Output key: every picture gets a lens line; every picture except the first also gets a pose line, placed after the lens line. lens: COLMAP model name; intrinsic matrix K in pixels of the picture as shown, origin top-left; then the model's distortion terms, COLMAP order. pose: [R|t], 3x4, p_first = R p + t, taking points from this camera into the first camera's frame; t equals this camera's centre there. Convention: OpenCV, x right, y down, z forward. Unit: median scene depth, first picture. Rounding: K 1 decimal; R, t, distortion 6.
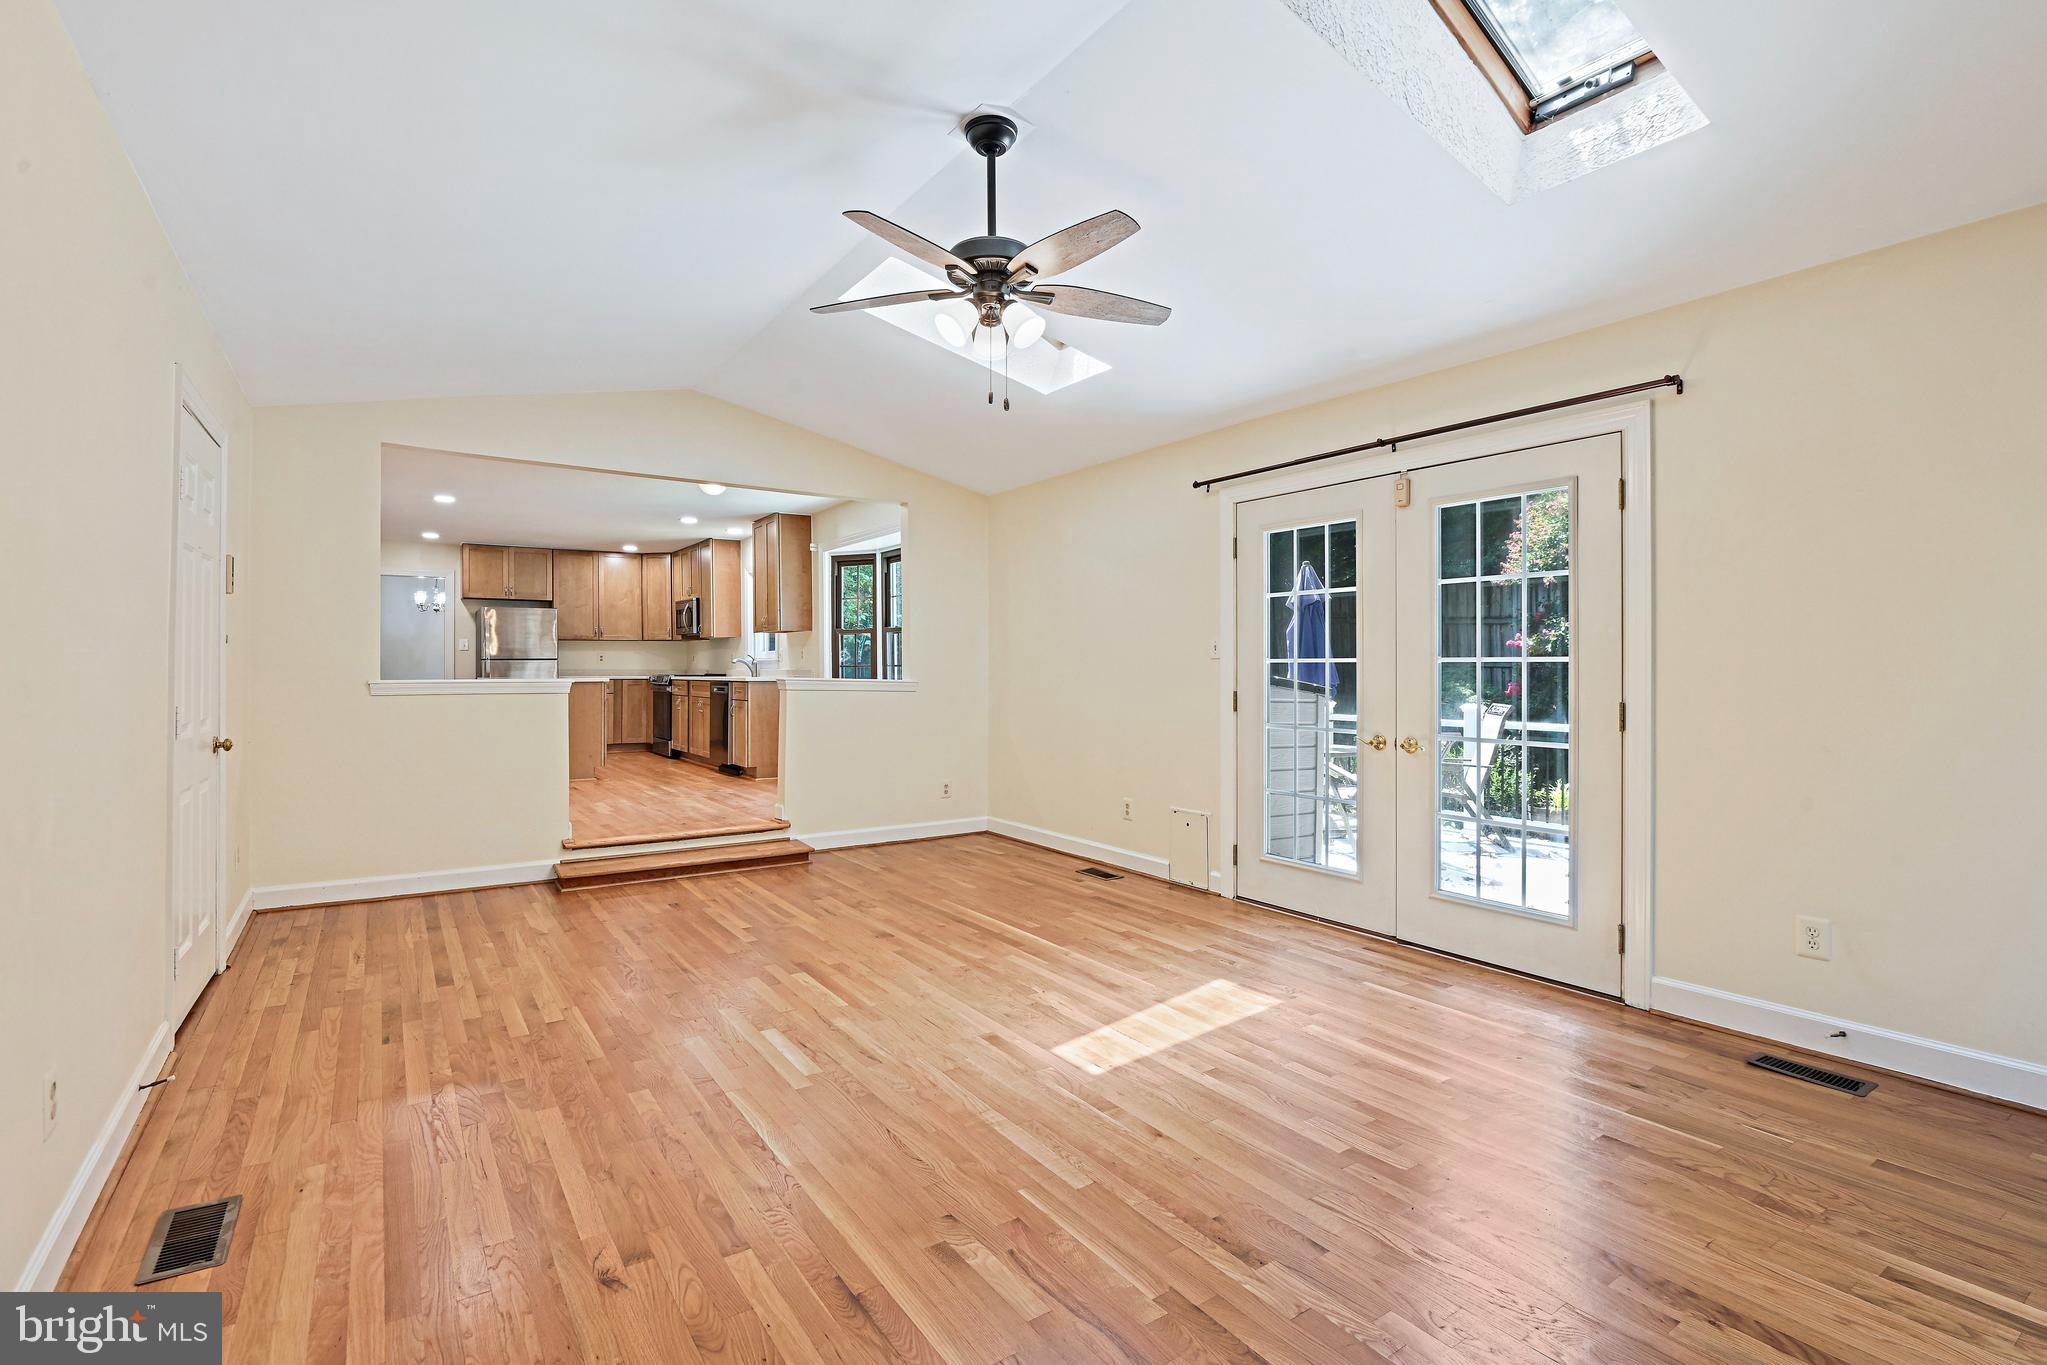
lens RADIAL K [[992.1, 0, 1051.2], [0, 992.1, 669.5], [0, 0, 1]] dist [-0.000054, -0.019452]
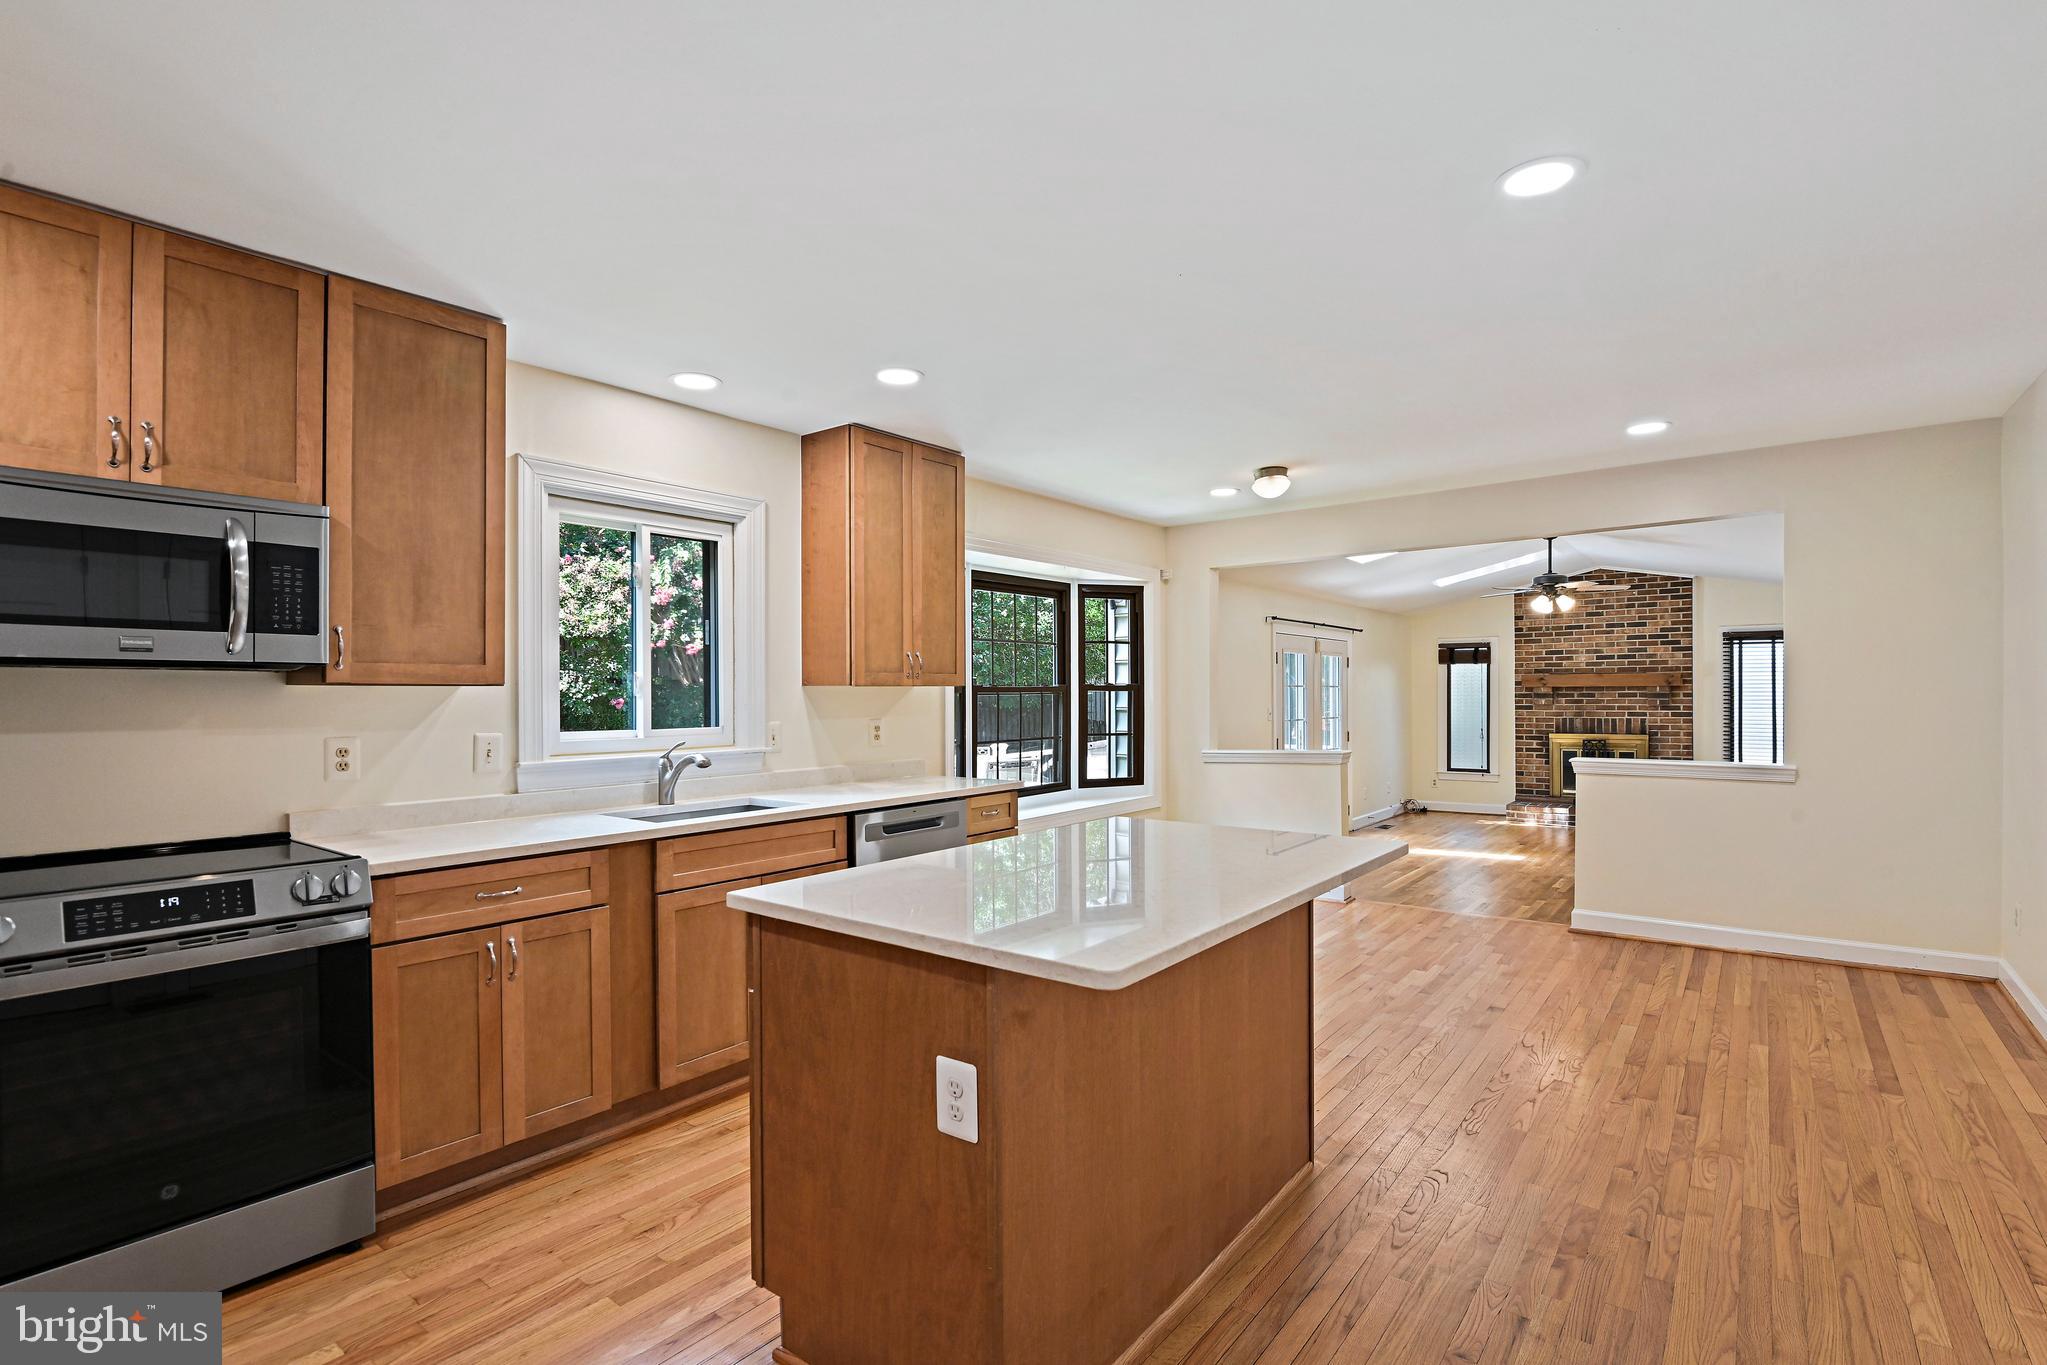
lens RADIAL K [[940.8, 0, 1030.7], [0, 940.8, 706.3], [0, 0, 1]] dist [-0.002778, -0.008400]
pose [[-0.300898, -0.011230, 0.953590, -0.752157], [0.006556, 0.999883, 0.013844, -0.035261], [-0.953634, 0.010418, -0.300789, 1.117617]]
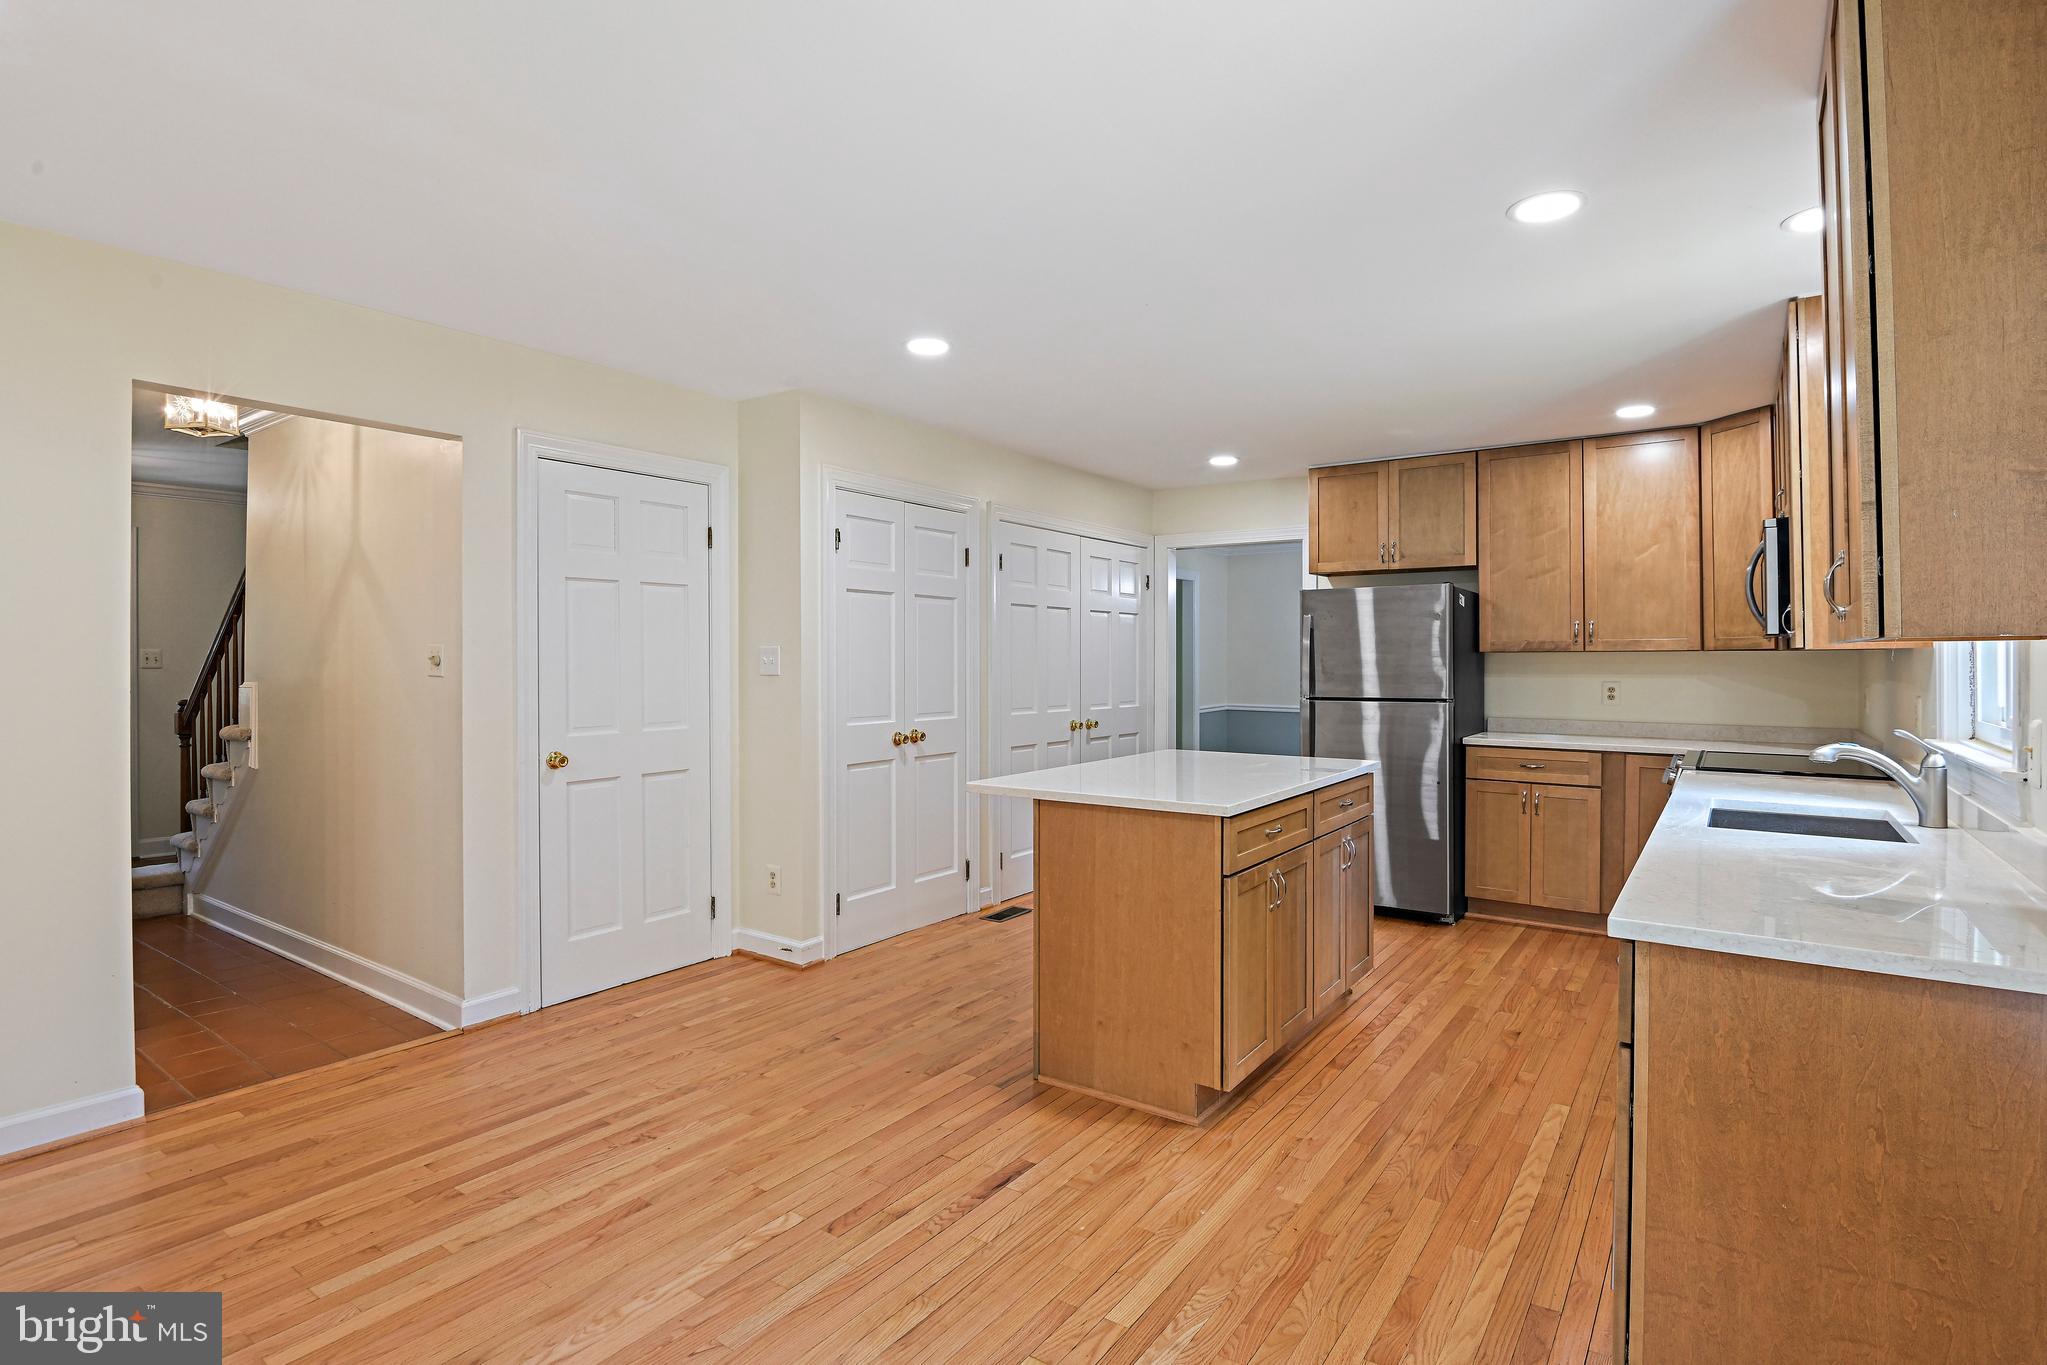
lens RADIAL K [[1037.8, 0, 1021.7], [0, 1037.8, 659.5], [0, 0, 1]] dist [-0.005485, -0.008840]
pose [[0.341214, 0.002088, -0.939983, -0.168432], [0.000918, 0.999996, 0.002555, -0.036425], [0.939985, -0.001735, 0.341211, 0.823643]]
